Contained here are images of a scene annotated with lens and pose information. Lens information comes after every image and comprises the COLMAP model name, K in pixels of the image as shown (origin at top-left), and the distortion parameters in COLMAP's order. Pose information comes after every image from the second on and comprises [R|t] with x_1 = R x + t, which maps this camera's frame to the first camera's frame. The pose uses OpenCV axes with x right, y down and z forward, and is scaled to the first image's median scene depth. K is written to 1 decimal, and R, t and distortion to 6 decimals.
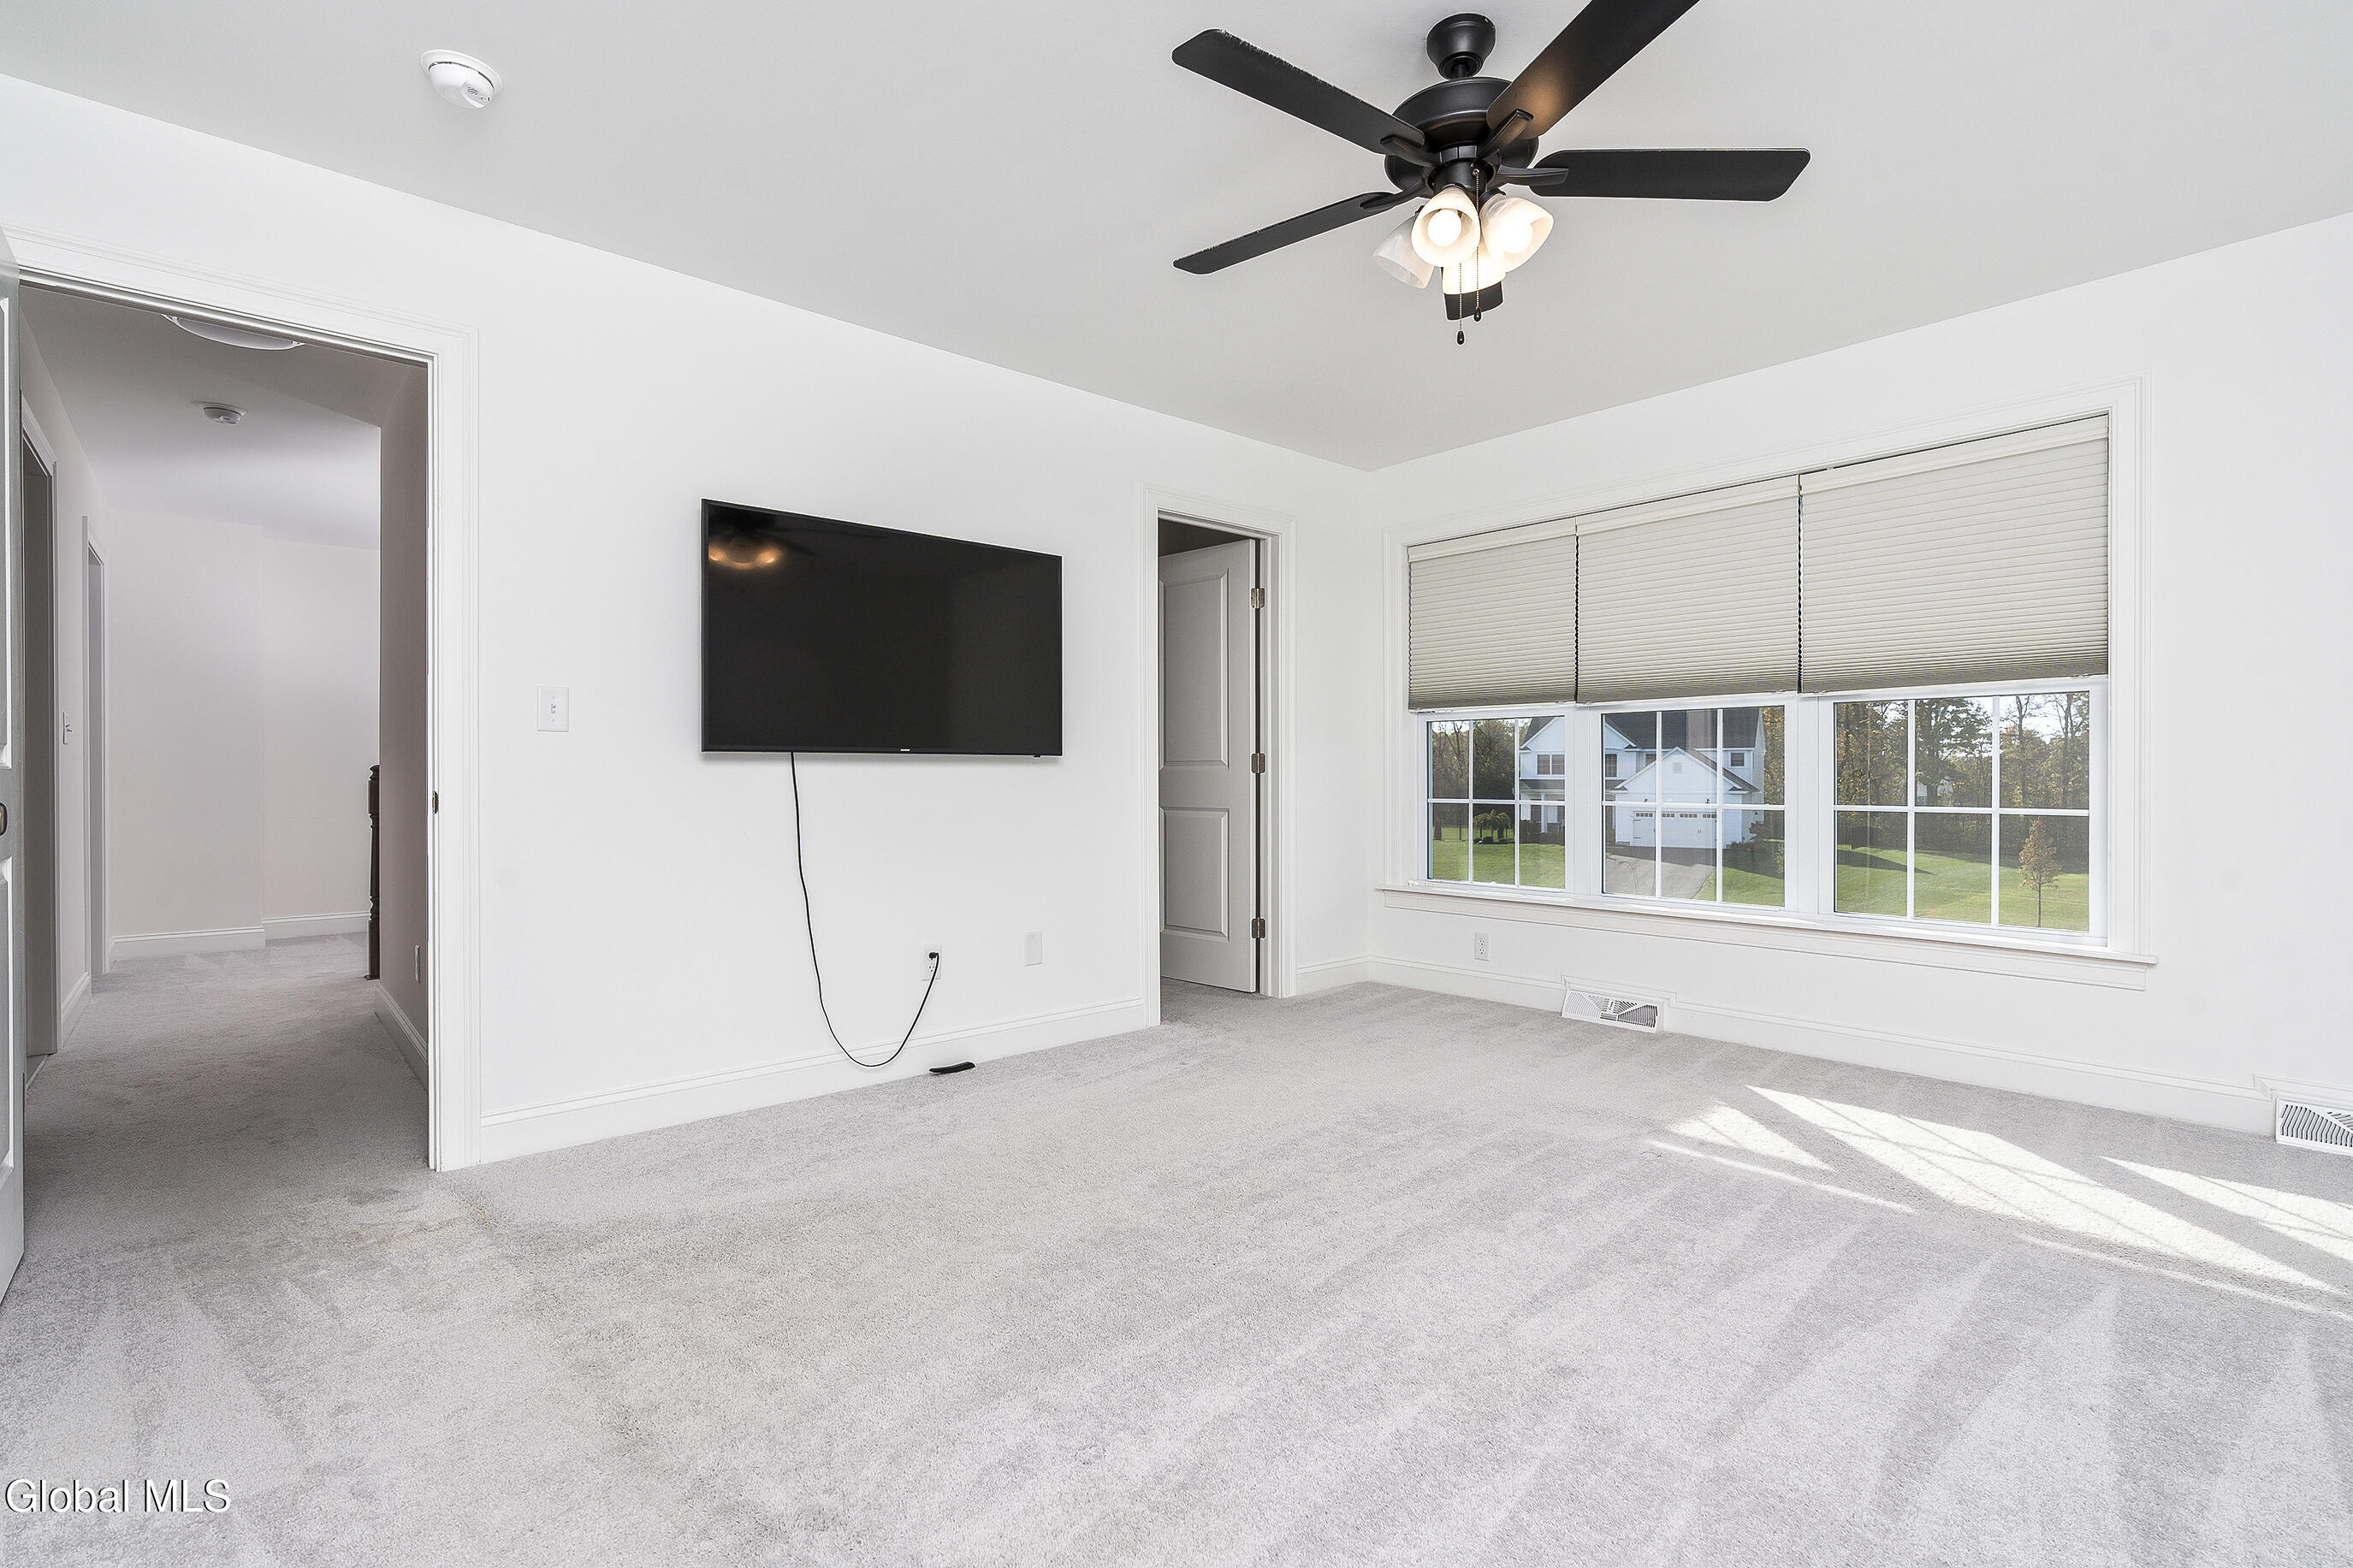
lens RADIAL K [[1014.7, 0, 1165.8], [0, 1014.7, 779.7], [0, 0, 1]] dist [-0.000014, 0.000215]
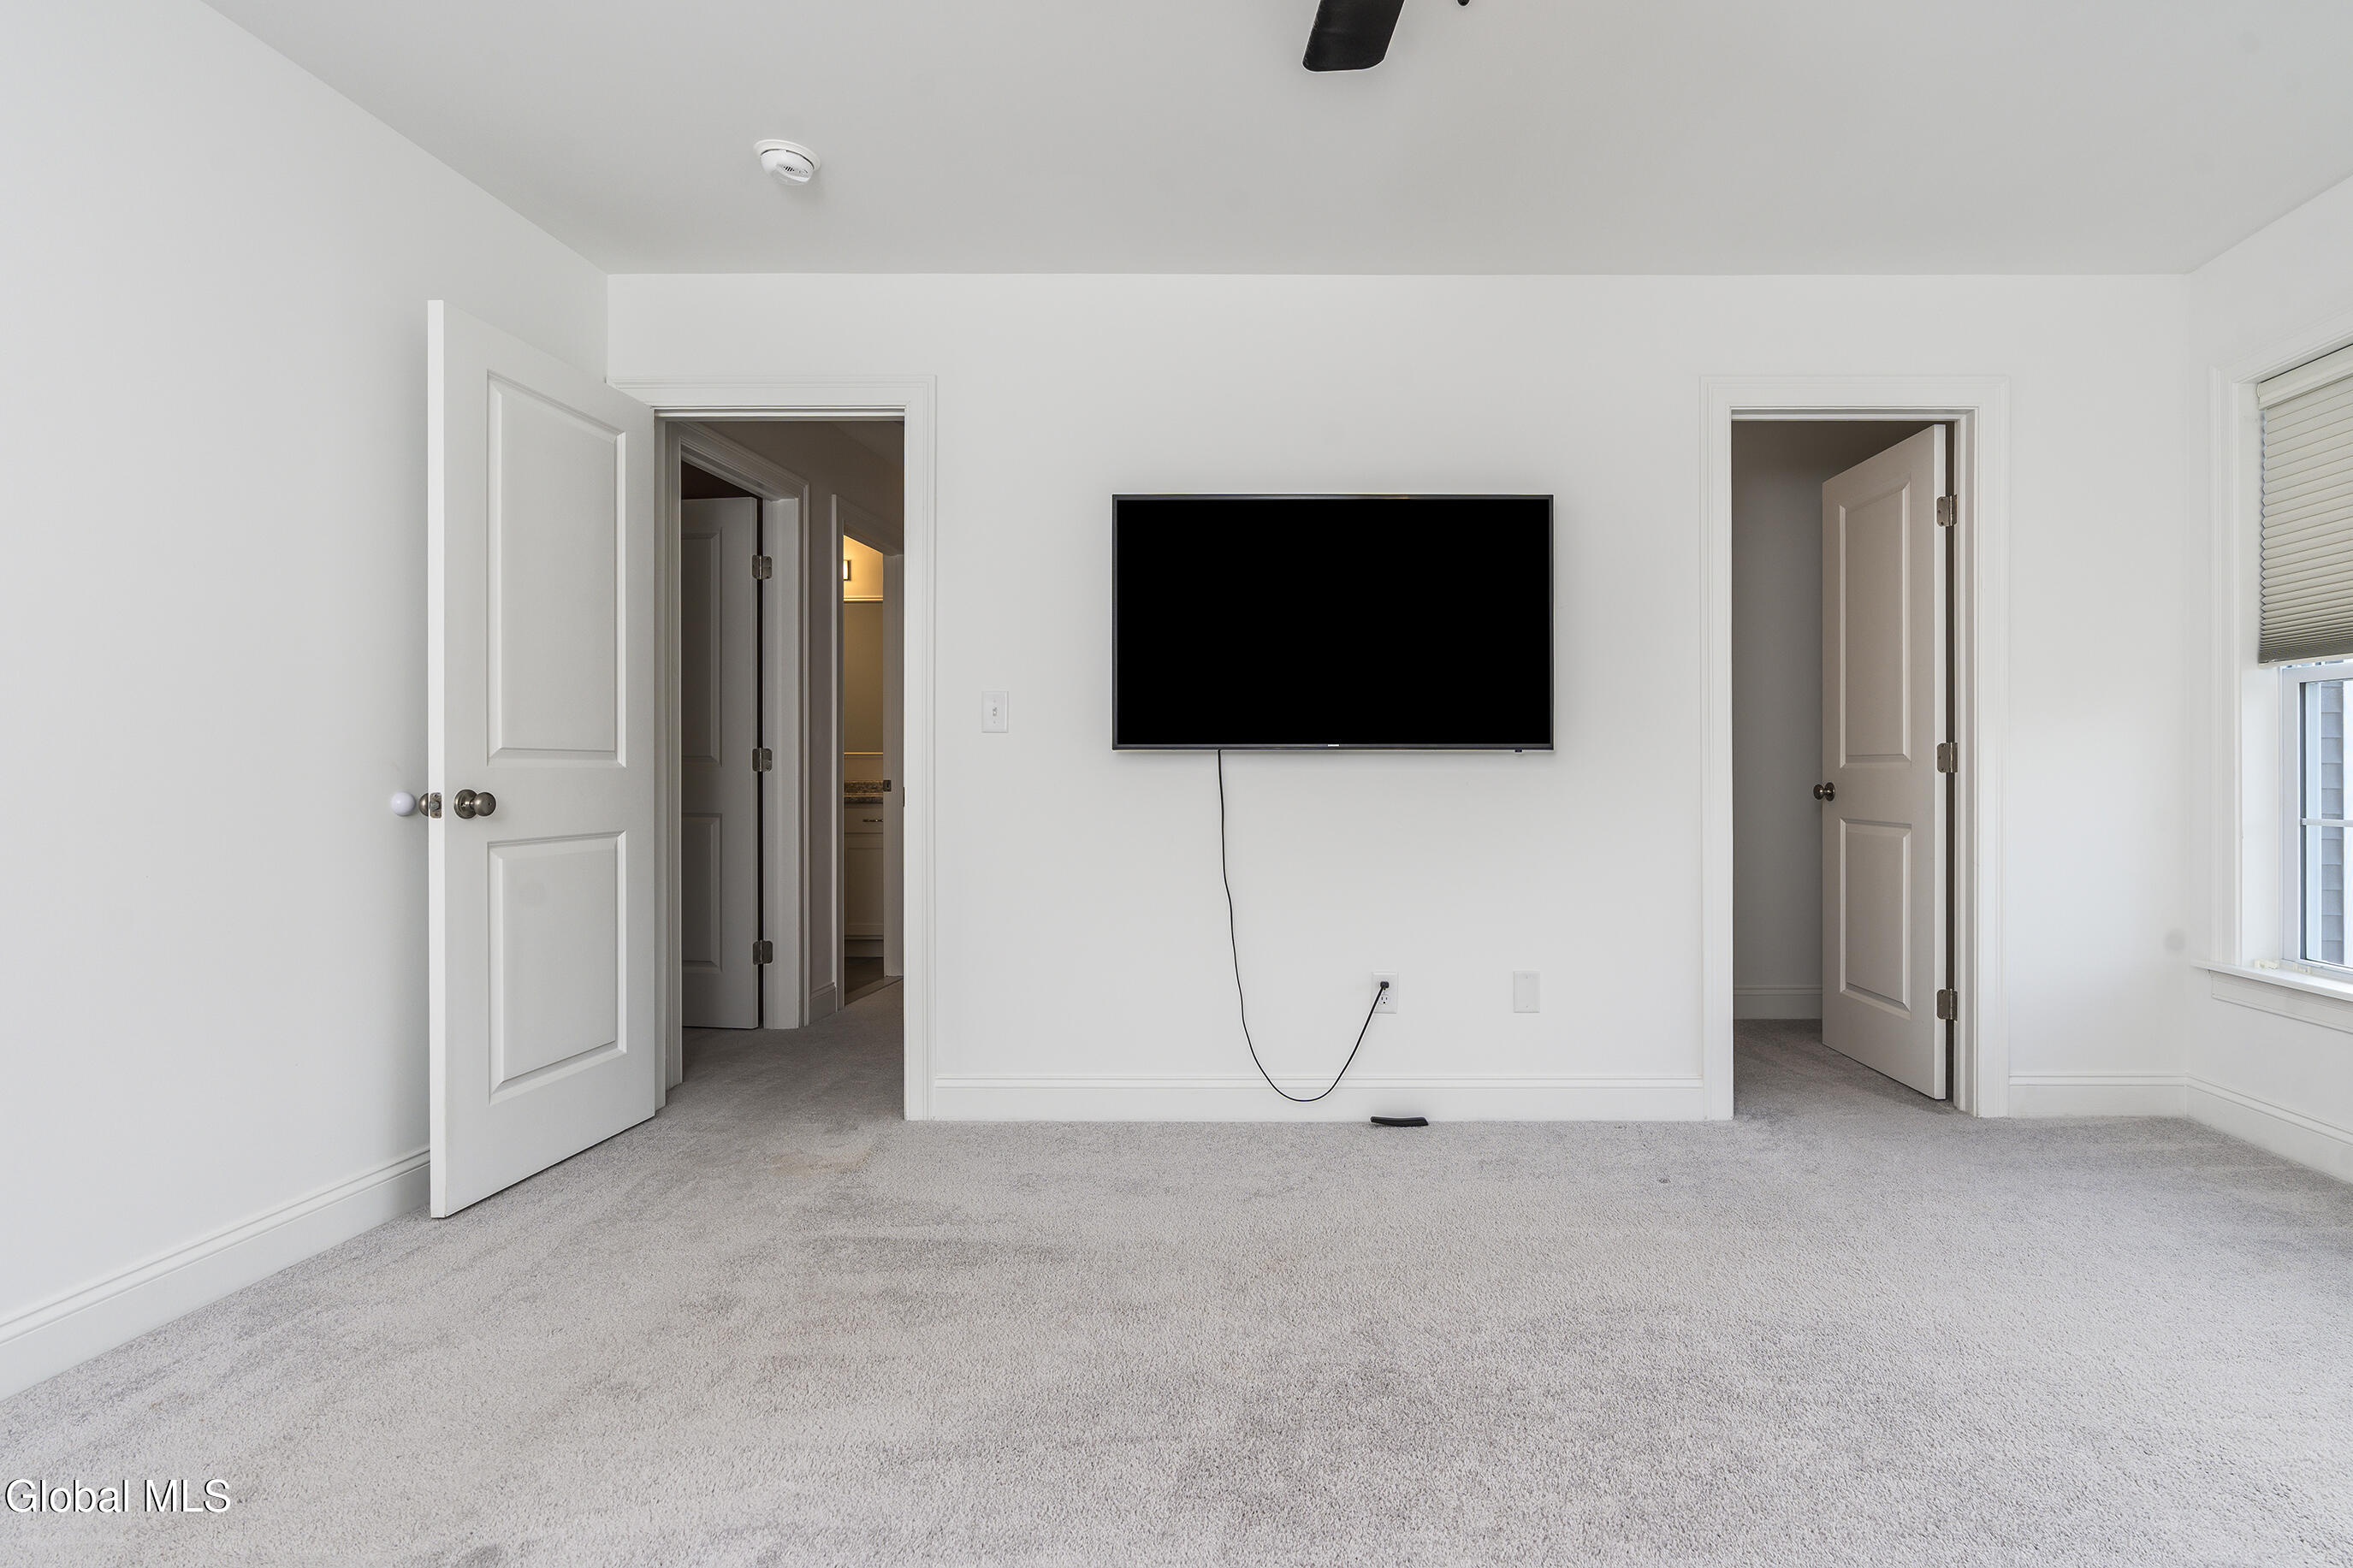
lens RADIAL K [[1083.0, 0, 1176.5], [0, 1083.0, 784.0], [0, 0, 1]] dist [-0.010528, 0.000765]
pose [[0.769451, 0.004142, -0.638692, 0.227487], [-0.003394, 0.999991, 0.002397, 0.001813], [0.638697, 0.000323, 0.769459, 0.192678]]
